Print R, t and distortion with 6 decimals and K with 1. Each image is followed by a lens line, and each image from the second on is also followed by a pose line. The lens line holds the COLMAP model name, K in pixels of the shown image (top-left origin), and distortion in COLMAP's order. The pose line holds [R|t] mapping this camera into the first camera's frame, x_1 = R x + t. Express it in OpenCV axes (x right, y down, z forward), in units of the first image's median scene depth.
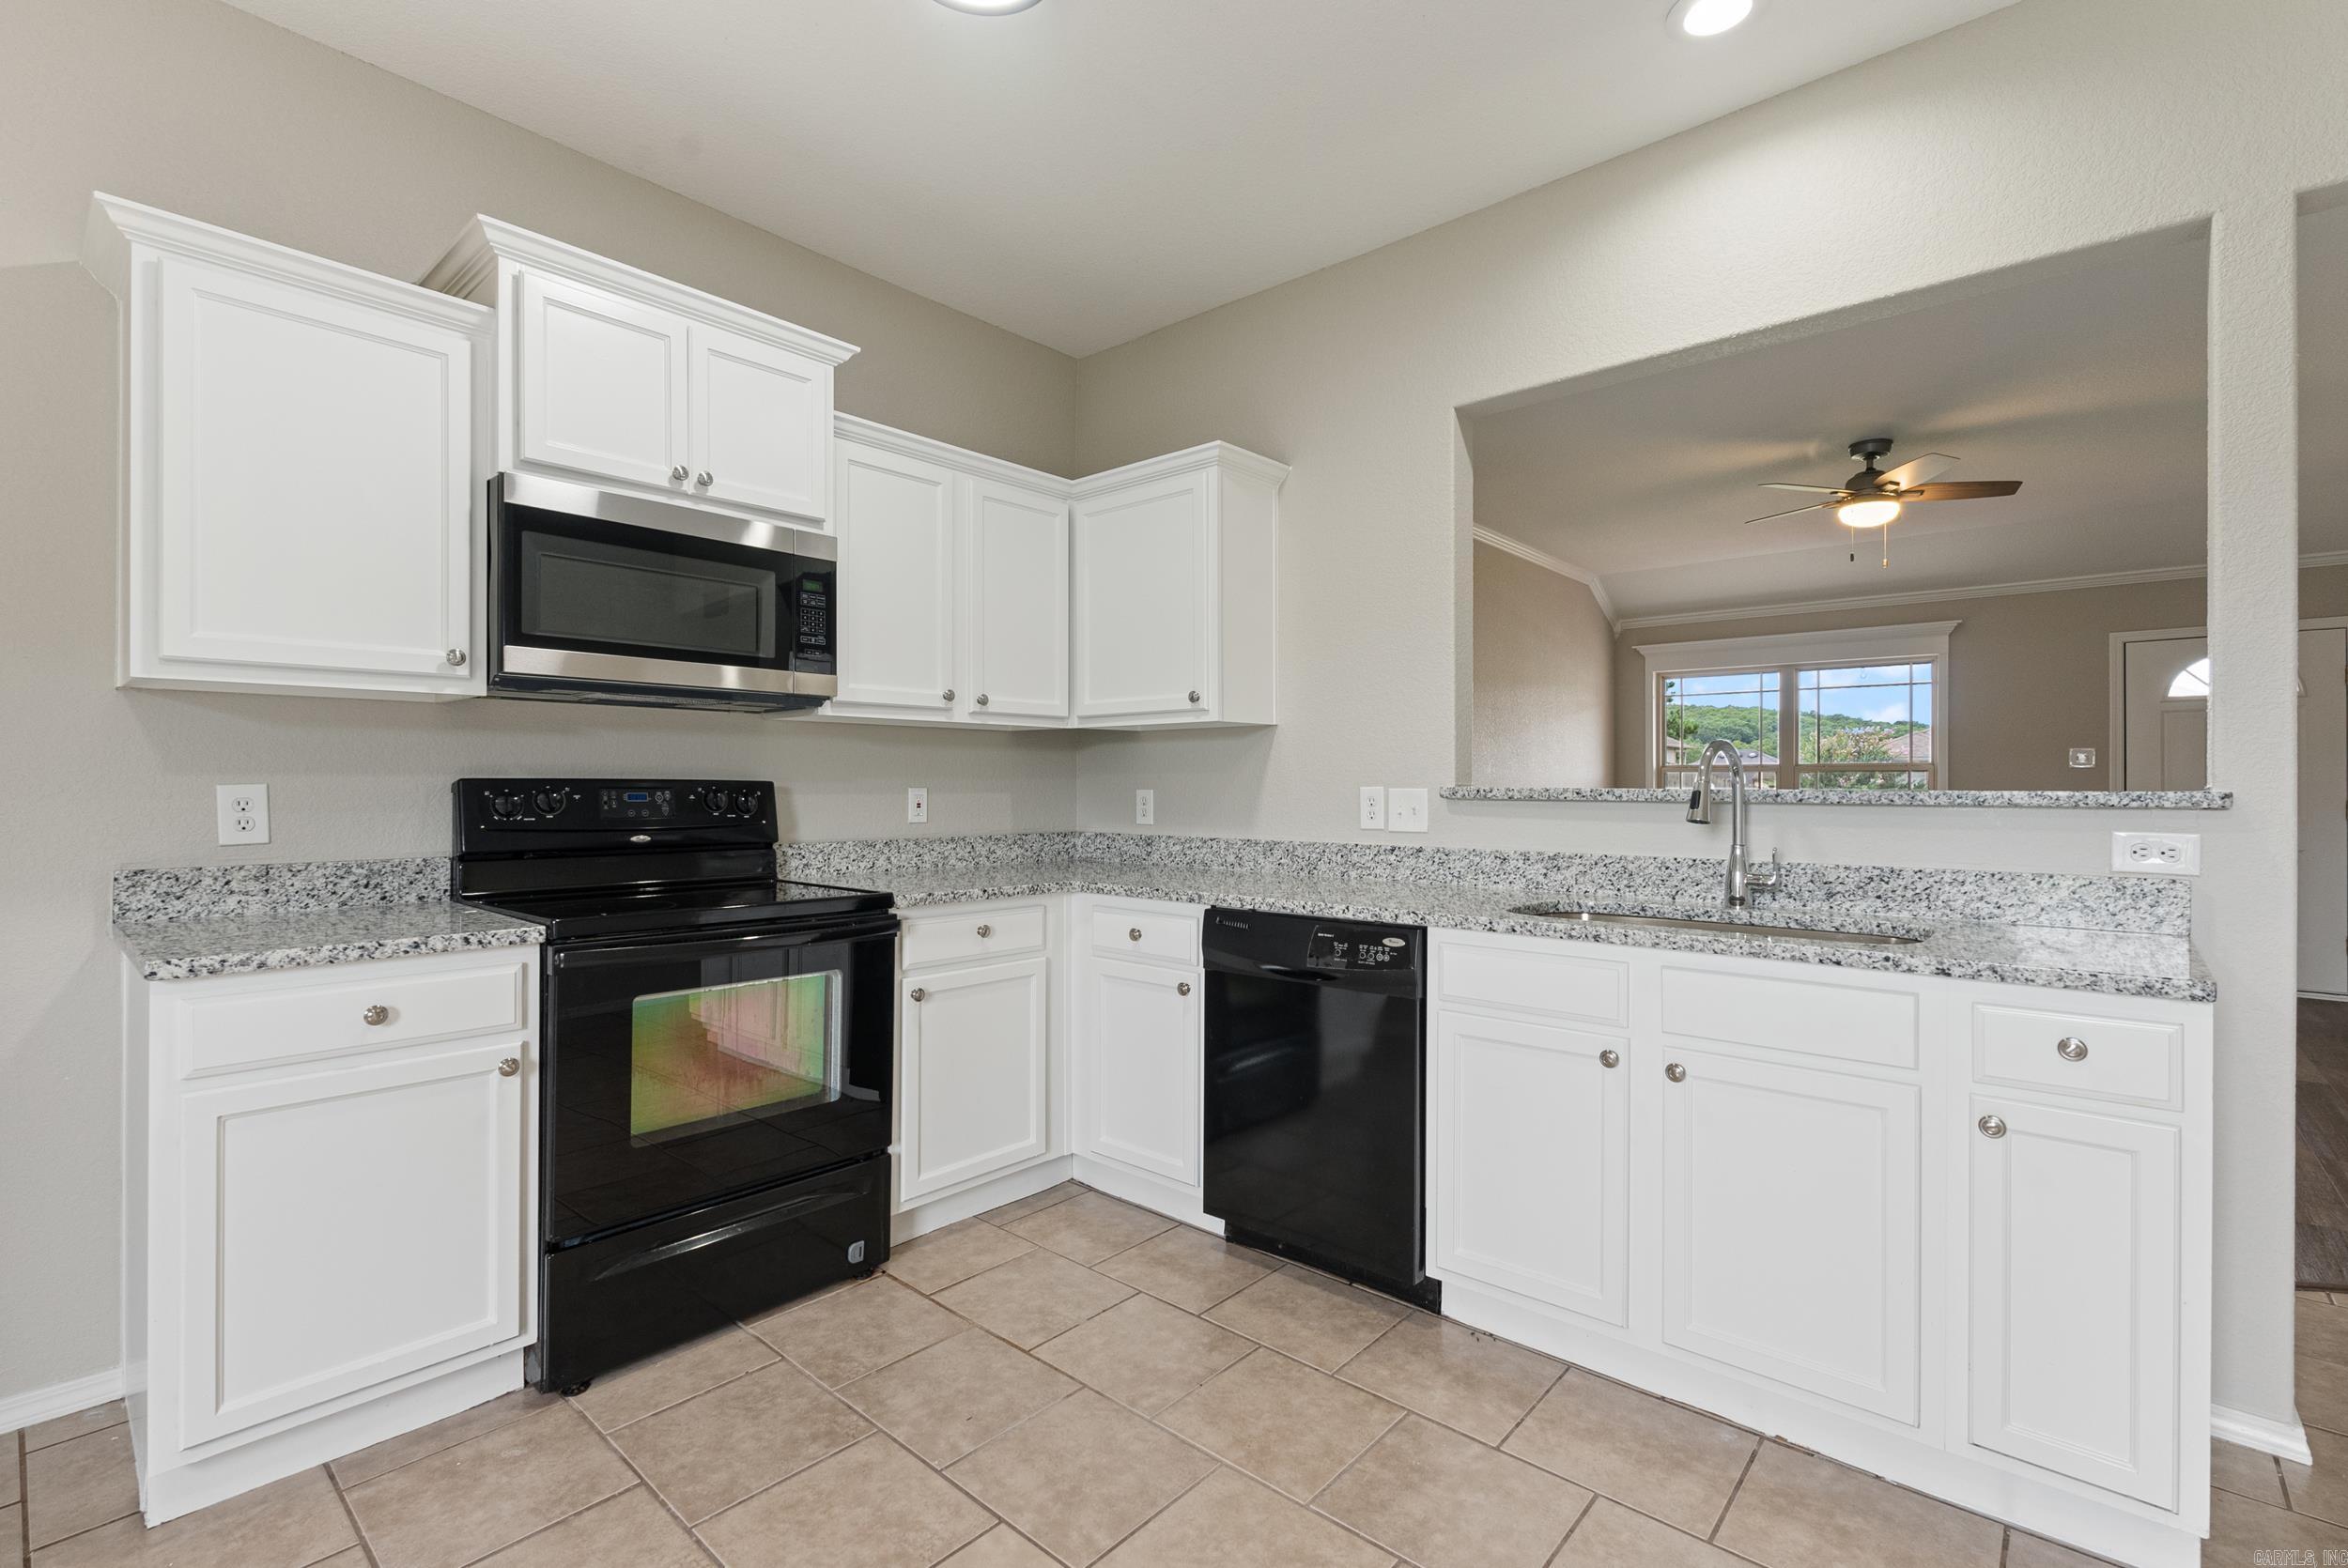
lens RADIAL K [[1046.8, 0, 1174.0], [0, 1046.8, 784.0], [0, 0, 1]] dist [-0.006704, 0.000782]
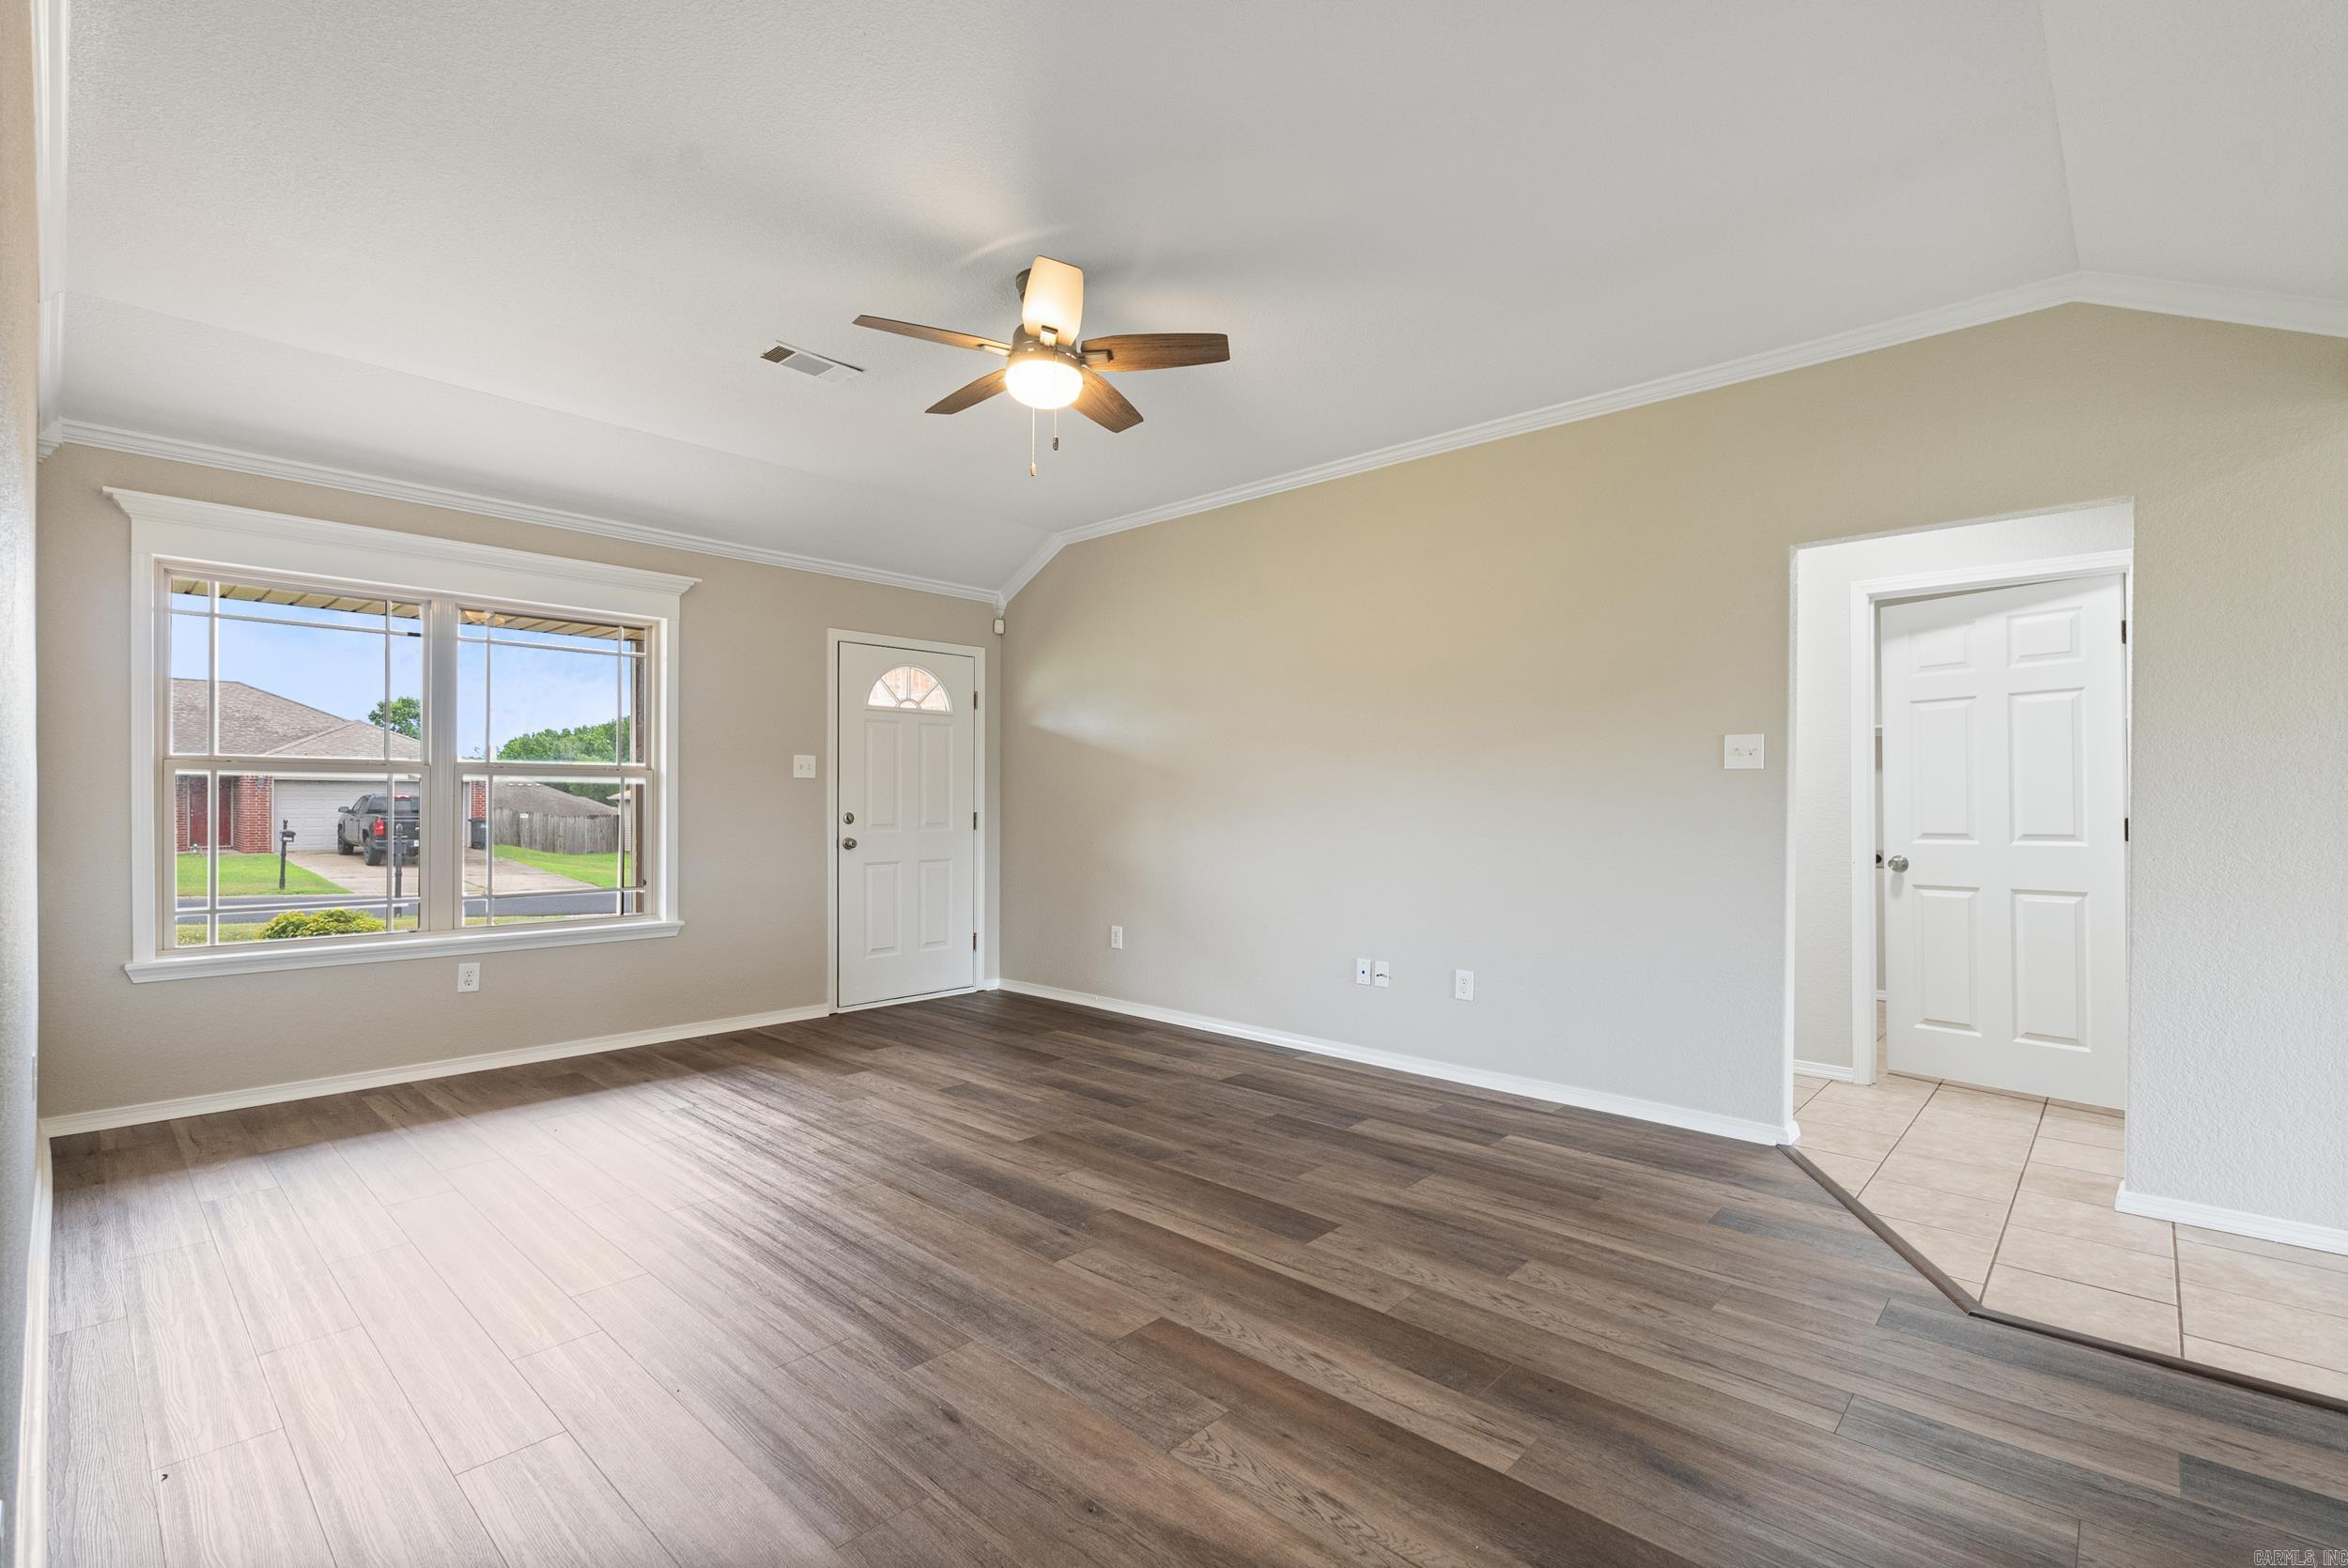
lens RADIAL K [[1050.4, 0, 1178.6], [0, 1050.4, 797.4], [0, 0, 1]] dist [-0.005828, -0.000233]
pose [[0.028909, 0.001280, 0.999581, 0.014034], [-0.003323, 0.999994, -0.001184, 0.001726], [-0.999577, -0.003287, 0.028913, 1.606732]]
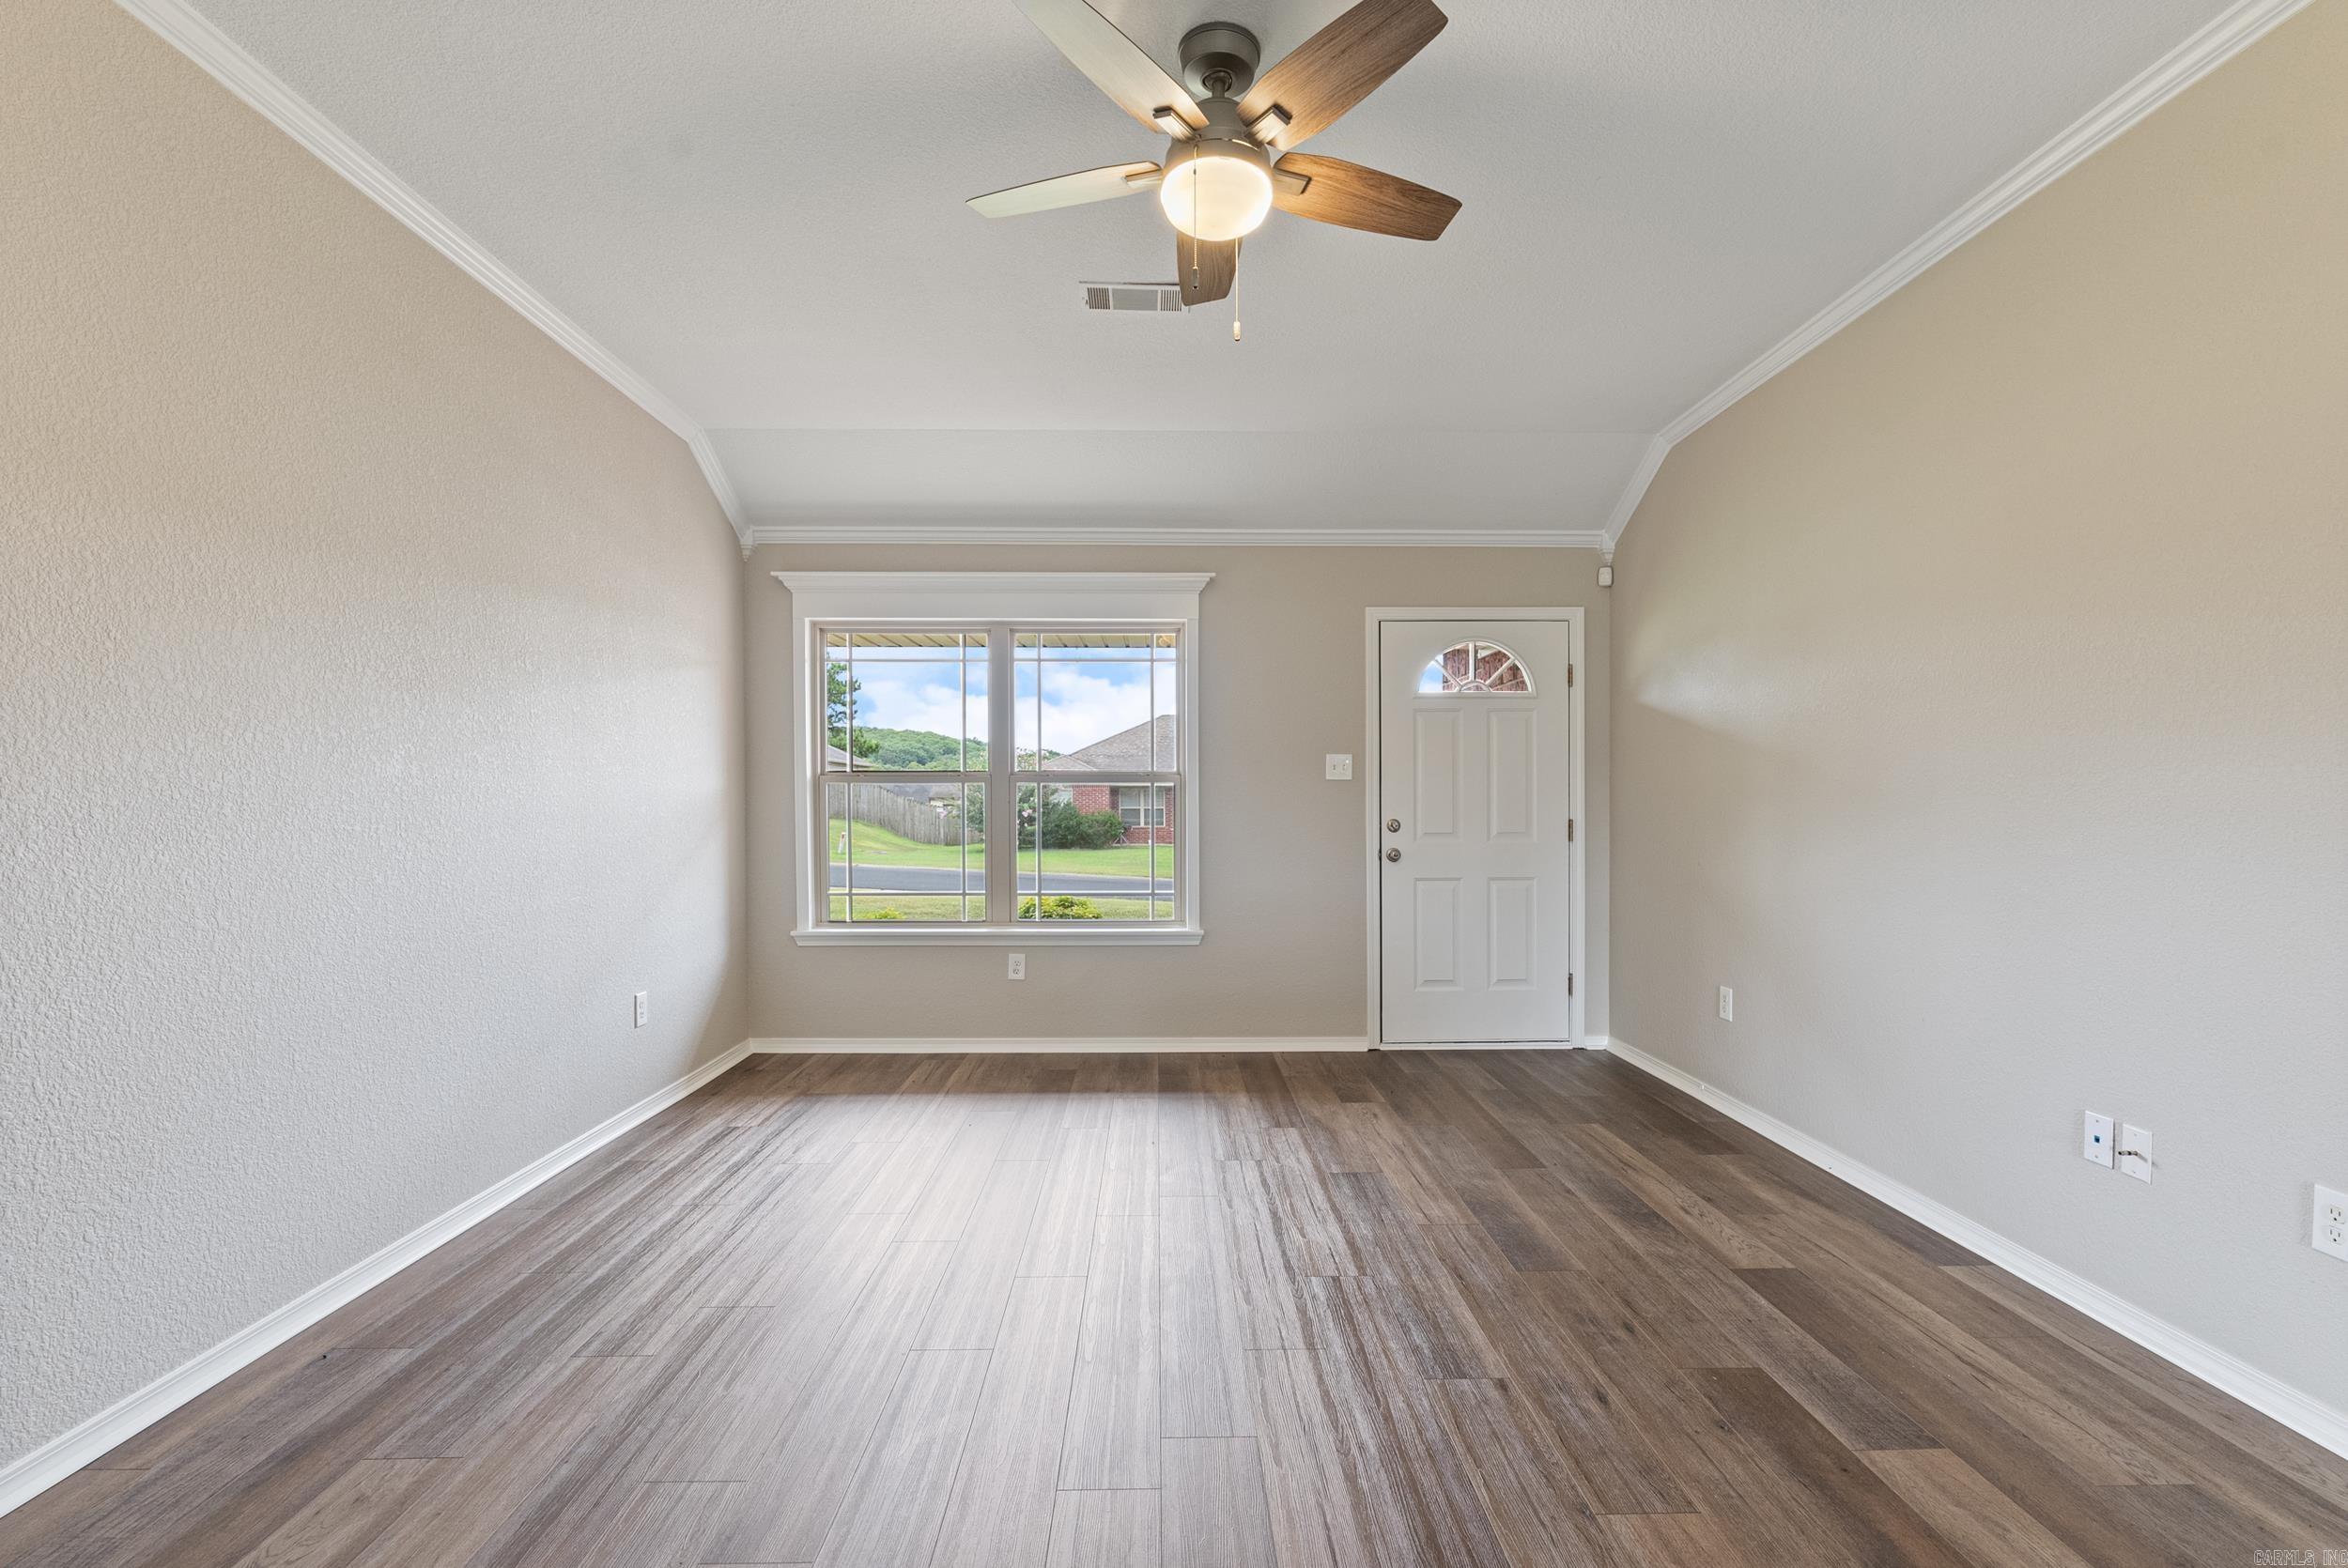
lens RADIAL K [[1066.8, 0, 1180.9], [0, 1066.8, 813.7], [0, 0, 1]] dist [-0.005496, 0.000644]
pose [[0.738657, -0.009630, 0.674012, 0.610309], [0.003128, 0.999936, 0.010858, 0.001646], [-0.674074, -0.005912, 0.738640, 1.198916]]
